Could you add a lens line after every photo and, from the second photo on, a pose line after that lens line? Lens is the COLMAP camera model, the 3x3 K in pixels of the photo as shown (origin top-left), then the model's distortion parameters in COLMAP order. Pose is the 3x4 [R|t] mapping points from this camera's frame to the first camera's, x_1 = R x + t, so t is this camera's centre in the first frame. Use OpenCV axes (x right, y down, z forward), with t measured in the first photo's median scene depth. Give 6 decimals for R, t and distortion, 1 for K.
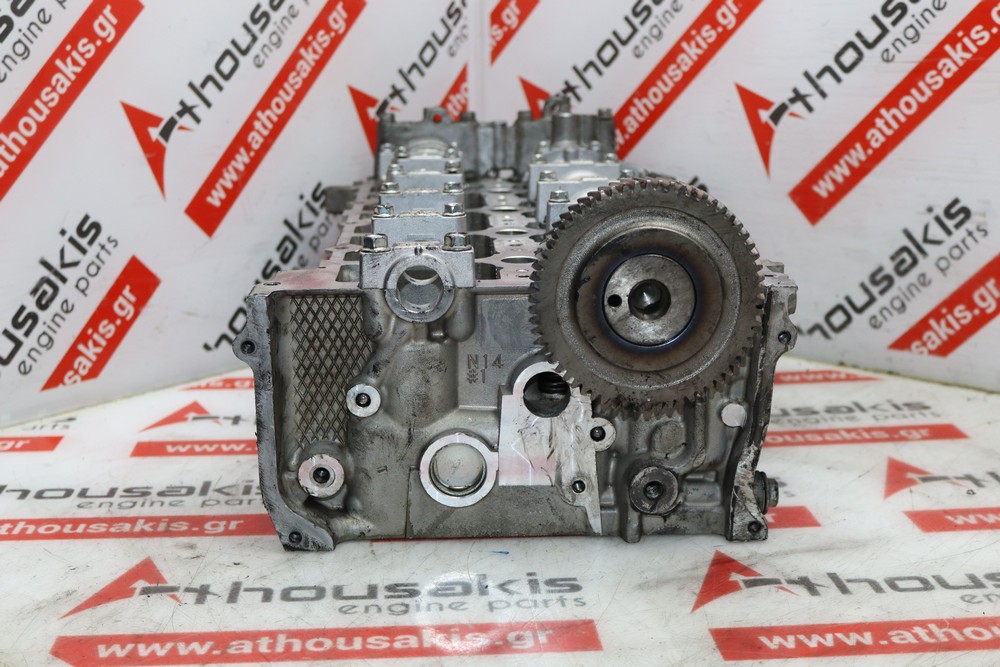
lens RADIAL K [[1317.2, 0, 500.0], [0, 1317.2, 333.5], [0, 0, 1]] dist [-0.026220, -0.016494]
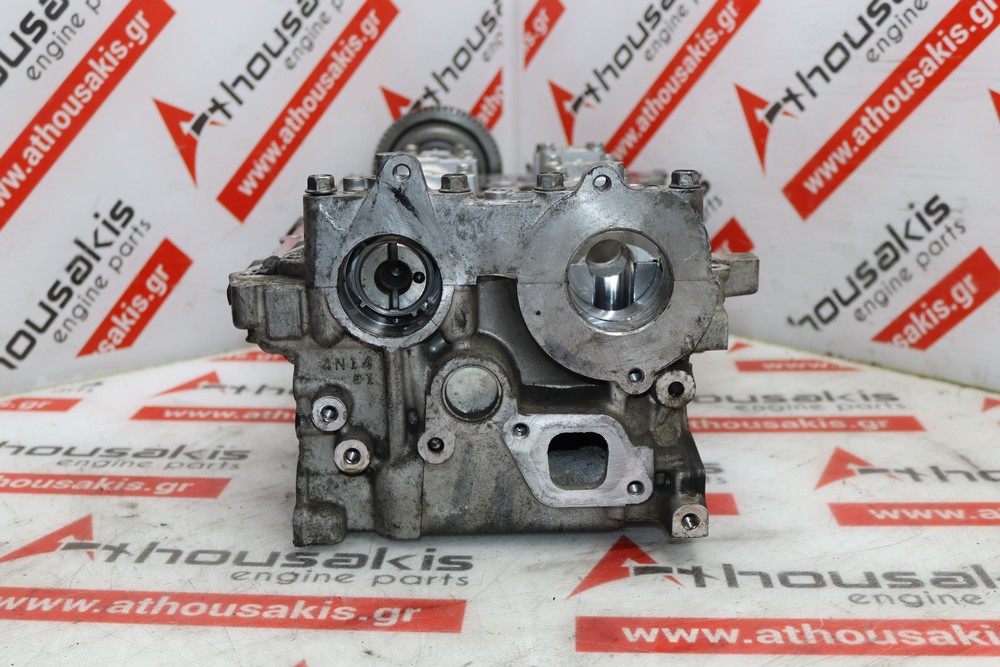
lens RADIAL K [[1137.8, 0, 500.0], [0, 1137.8, 333.5], [0, 0, 1]] dist [-0.087559, 0.092087]
pose [[0.992085, 0.026773, -0.122683, 0.120570], [-0.025177, 0.999577, 0.014539, 0.000372], [0.123020, -0.011335, 0.992339, 0.089320]]
